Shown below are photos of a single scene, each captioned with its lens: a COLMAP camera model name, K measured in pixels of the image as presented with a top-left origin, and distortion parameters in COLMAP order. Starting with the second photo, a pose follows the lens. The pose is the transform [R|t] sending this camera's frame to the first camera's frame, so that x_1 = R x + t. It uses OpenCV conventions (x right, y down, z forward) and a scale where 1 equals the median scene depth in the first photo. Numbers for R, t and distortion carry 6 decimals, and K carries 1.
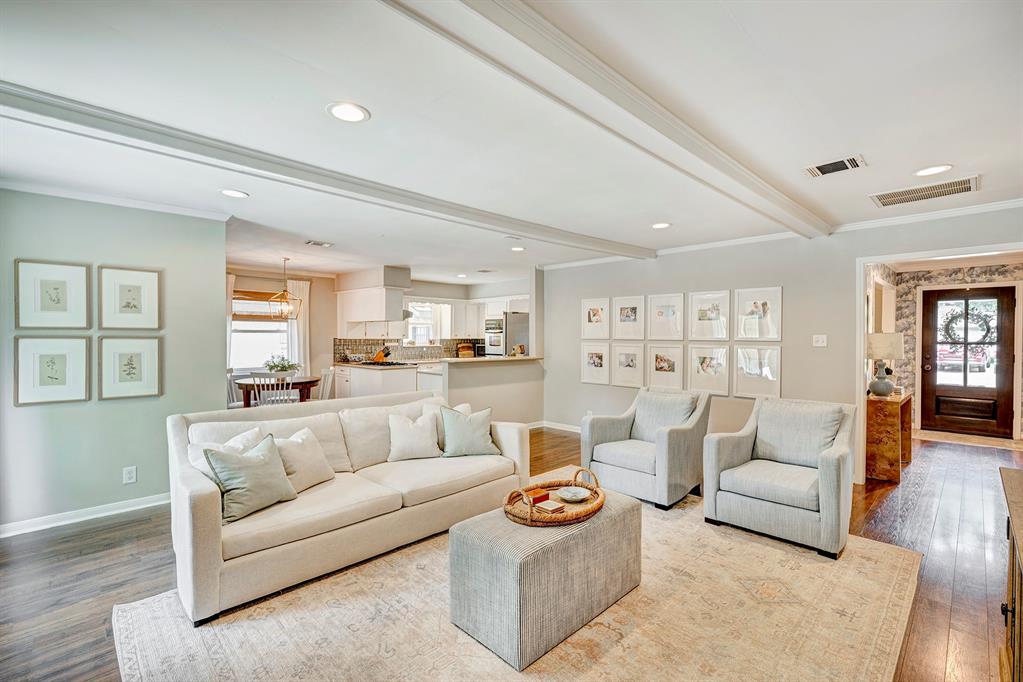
lens RADIAL K [[471.1, 0, 513.0], [0, 471.1, 341.5], [0, 0, 1]] dist [0.000858, 0.000135]
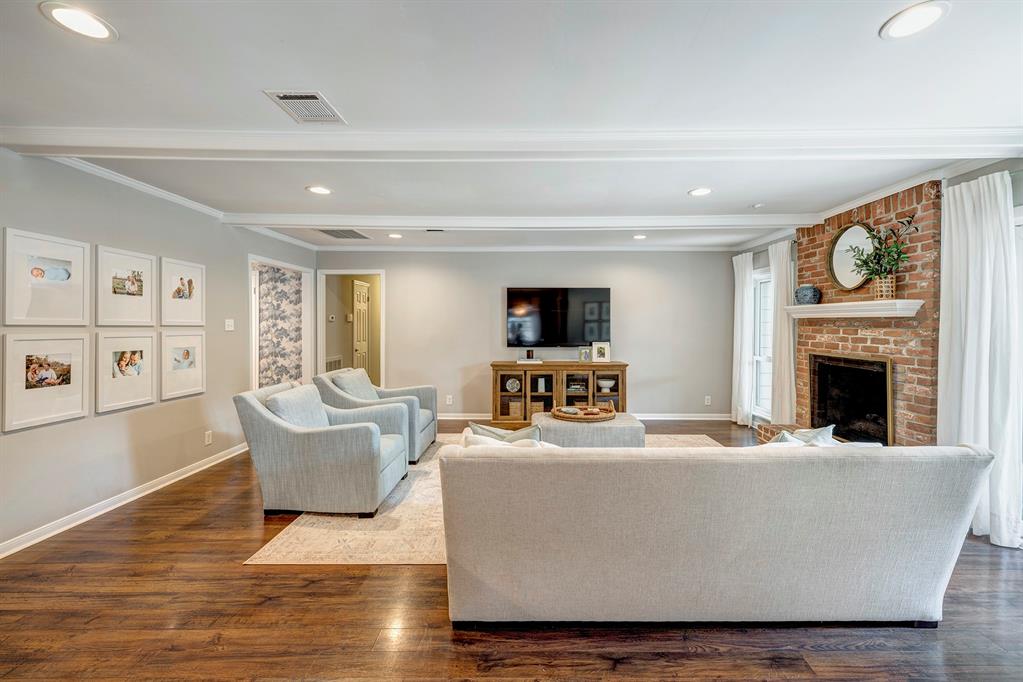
lens RADIAL K [[404.2, 0, 524.8], [0, 404.2, 328.0], [0, 0, 1]] dist [-0.000883, -0.000533]
pose [[-0.707575, -0.006032, 0.706613, -0.374223], [0.006905, 0.999857, 0.015450, -0.003601], [-0.706605, 0.015811, -0.707432, 0.998317]]
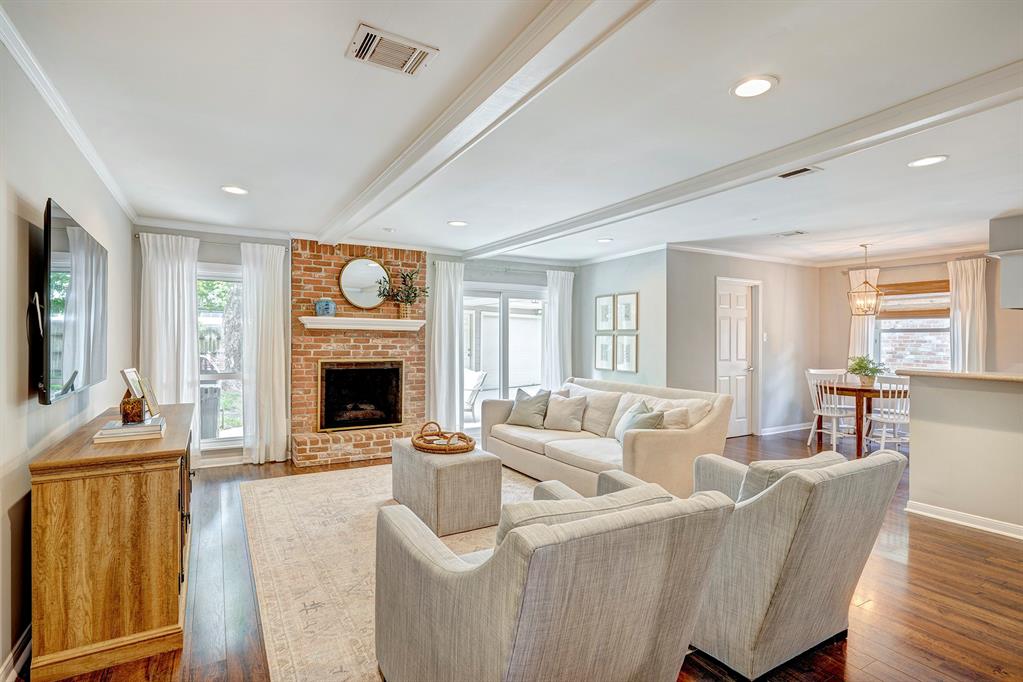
lens RADIAL K [[510.1, 0, 502.0], [0, 510.1, 339.1], [0, 0, 1]] dist [0.002869, 0.000126]
pose [[-0.262847, -0.002975, -0.964833, 0.697527], [-0.016464, 0.999863, 0.001403, 0.006831], [0.964697, 0.016254, -0.262860, 0.708000]]
